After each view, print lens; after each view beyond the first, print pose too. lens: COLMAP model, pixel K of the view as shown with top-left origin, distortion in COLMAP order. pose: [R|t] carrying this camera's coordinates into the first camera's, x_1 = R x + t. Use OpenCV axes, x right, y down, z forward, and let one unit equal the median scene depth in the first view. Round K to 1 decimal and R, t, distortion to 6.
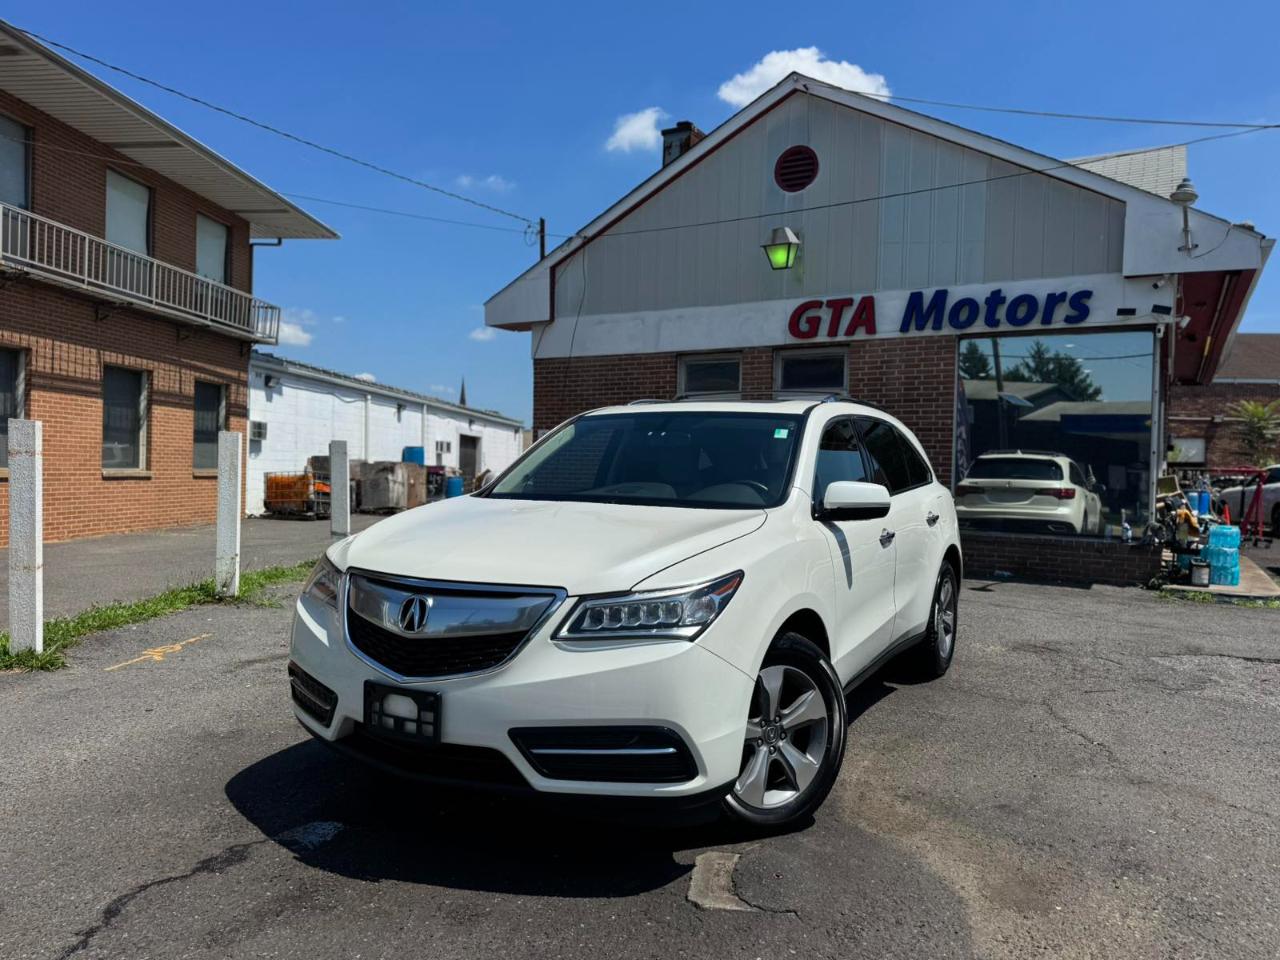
lens RADIAL K [[903.7, 0, 643.9], [0, 903.7, 481.5], [0, 0, 1]] dist [0.027626, -0.043998]
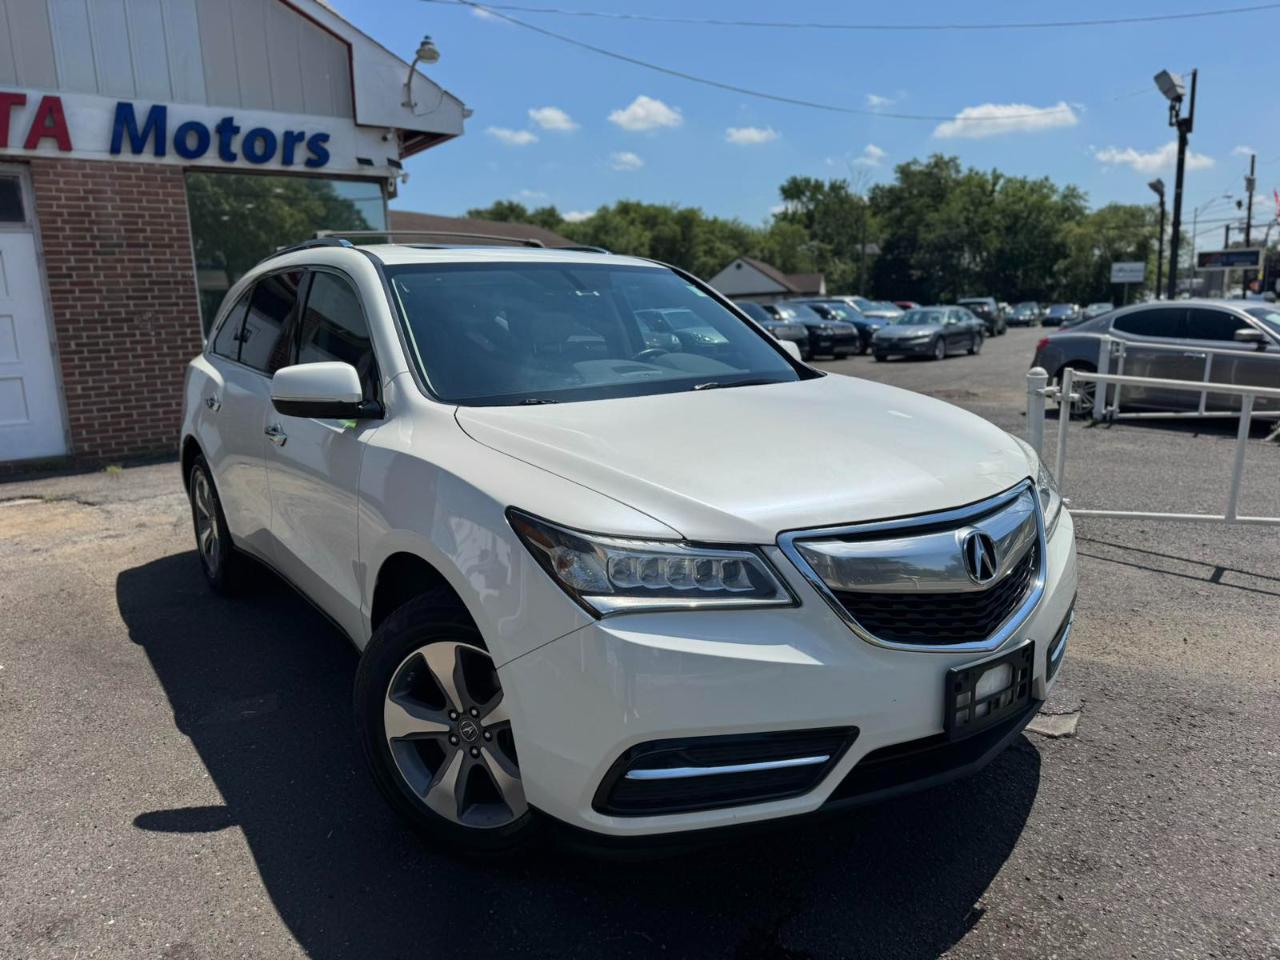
lens RADIAL K [[903.7, 0, 635.7], [0, 903.7, 489.3], [0, 0, 1]] dist [0.027626, -0.043998]
pose [[0.413151, -0.208563, 0.886458, -0.284640], [0.055498, 0.977378, 0.204089, -0.019218], [-0.908970, -0.035123, 0.415380, 0.273328]]
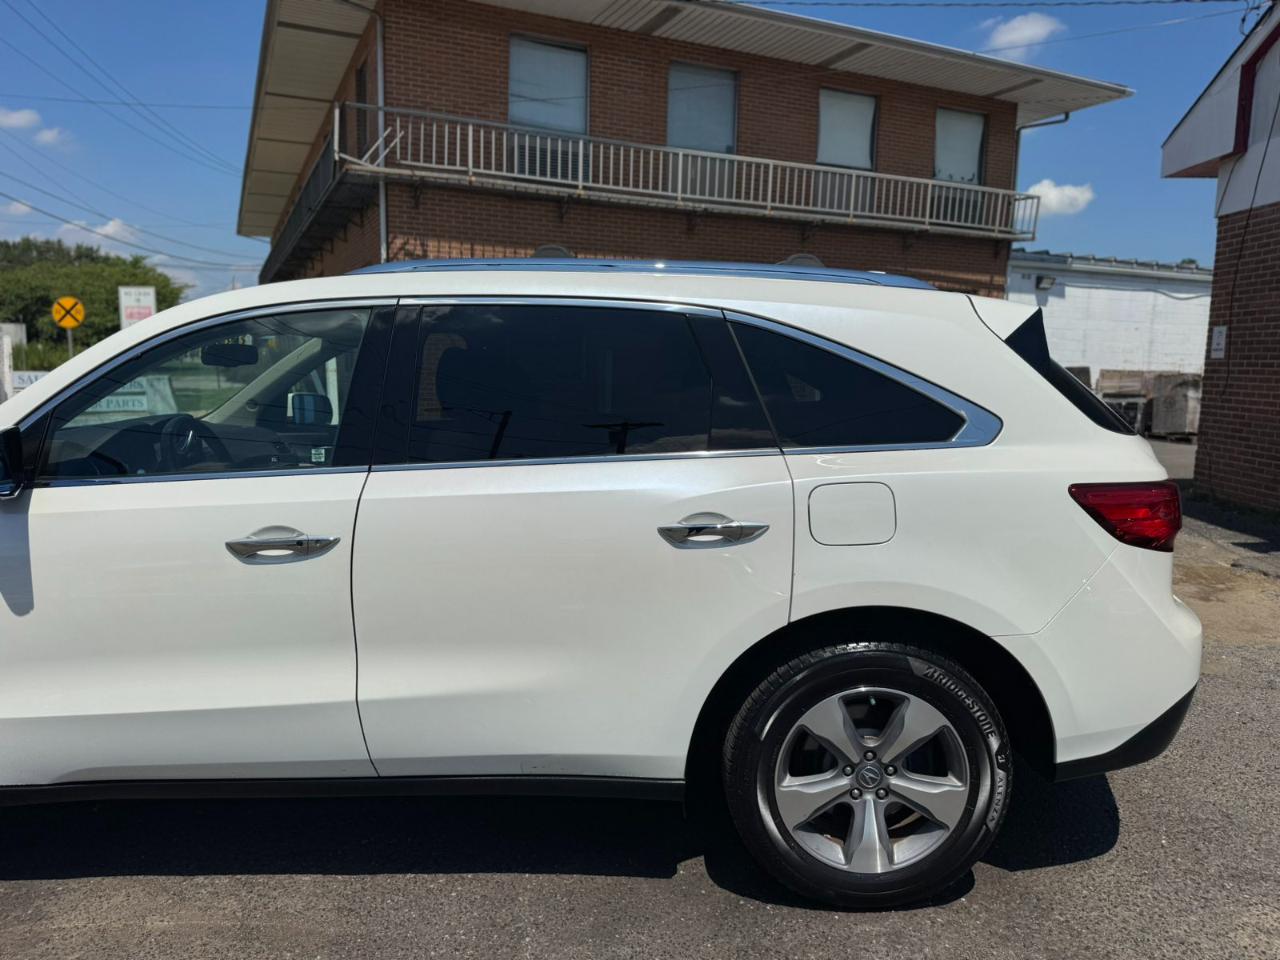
lens RADIAL K [[903.7, 0, 645.0], [0, 903.7, 490.7], [0, 0, 1]] dist [0.027626, -0.043998]
pose [[0.495904, 0.111214, -0.861226, 0.350211], [-0.016758, 0.992806, 0.118556, -0.013103], [0.868215, -0.044360, 0.494200, 0.407508]]
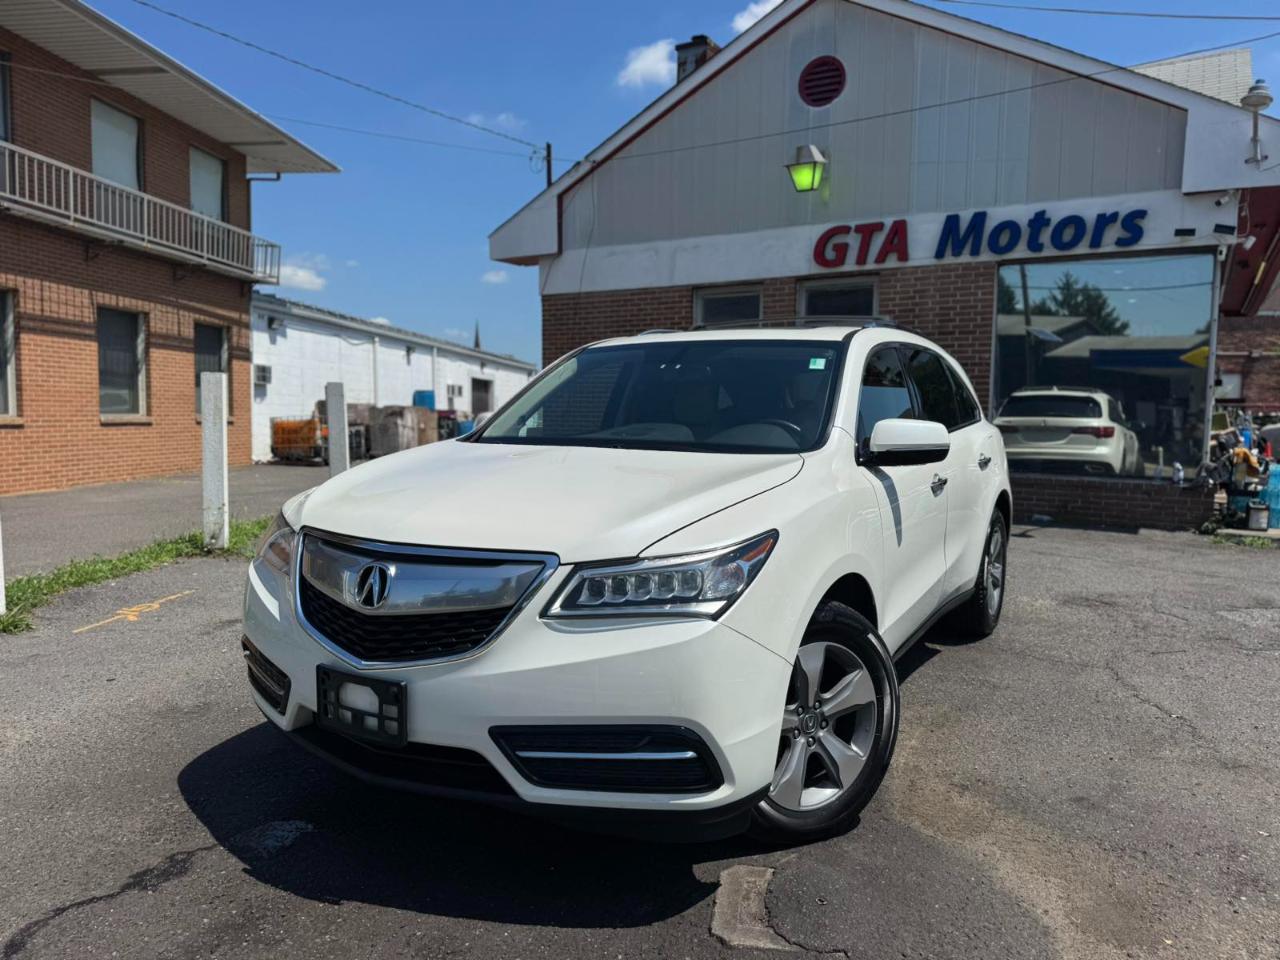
lens RADIAL K [[903.7, 0, 641.0], [0, 903.7, 479.6], [0, 0, 1]] dist [0.027626, -0.043998]
pose [[0.999742, -0.007181, -0.021564, 0.001520], [0.008487, 0.998095, 0.061111, 0.001045], [0.021084, -0.061278, 0.997898, 0.056687]]
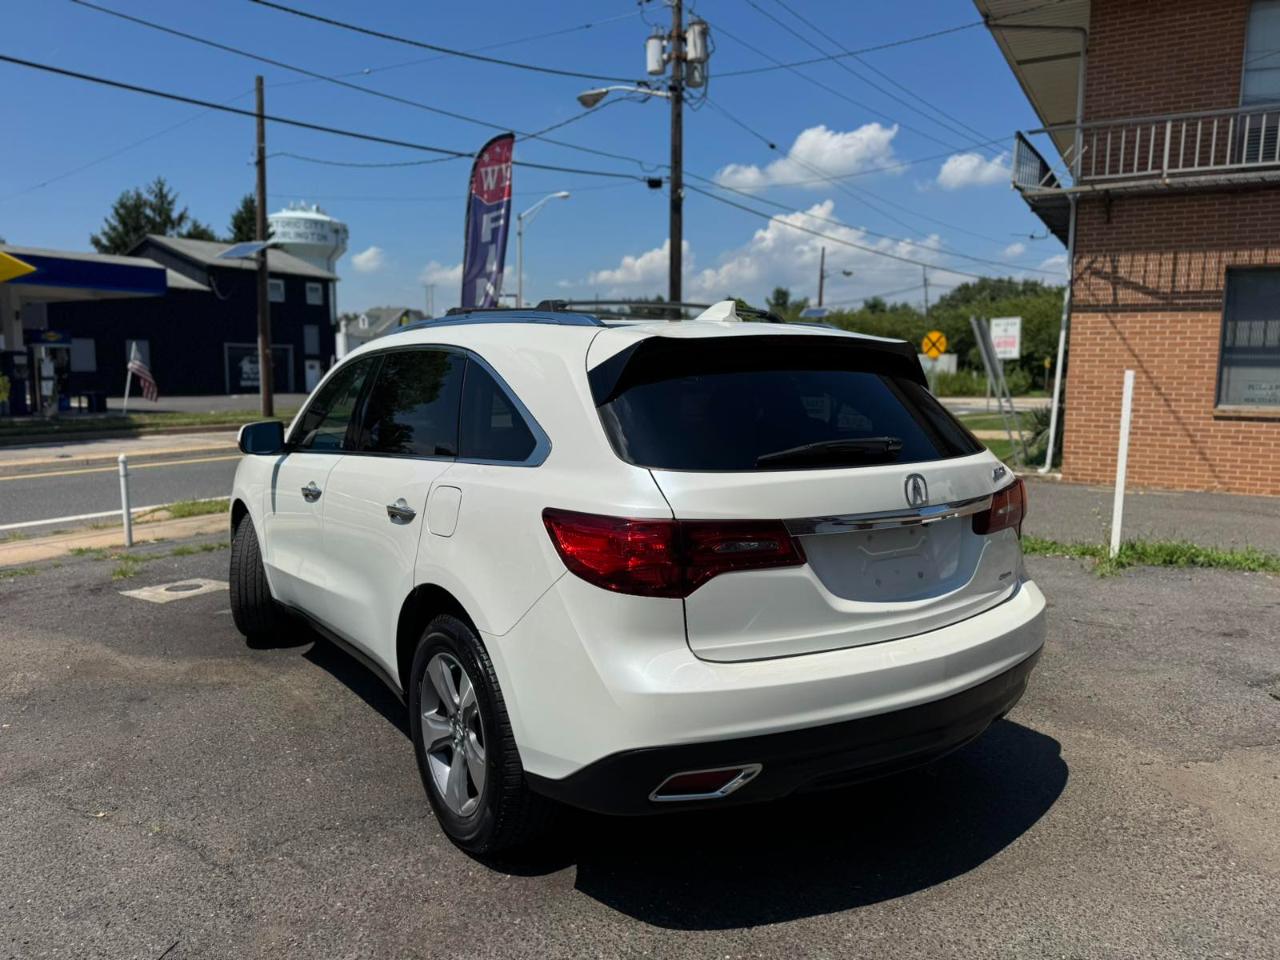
lens RADIAL K [[903.7, 0, 644.0], [0, 903.7, 478.0], [0, 0, 1]] dist [0.027626, -0.043998]
pose [[-0.431503, 0.080517, -0.898511, 0.408362], [-0.023872, 0.994641, 0.100596, -0.021562], [0.901796, 0.064857, -0.427268, 0.735831]]
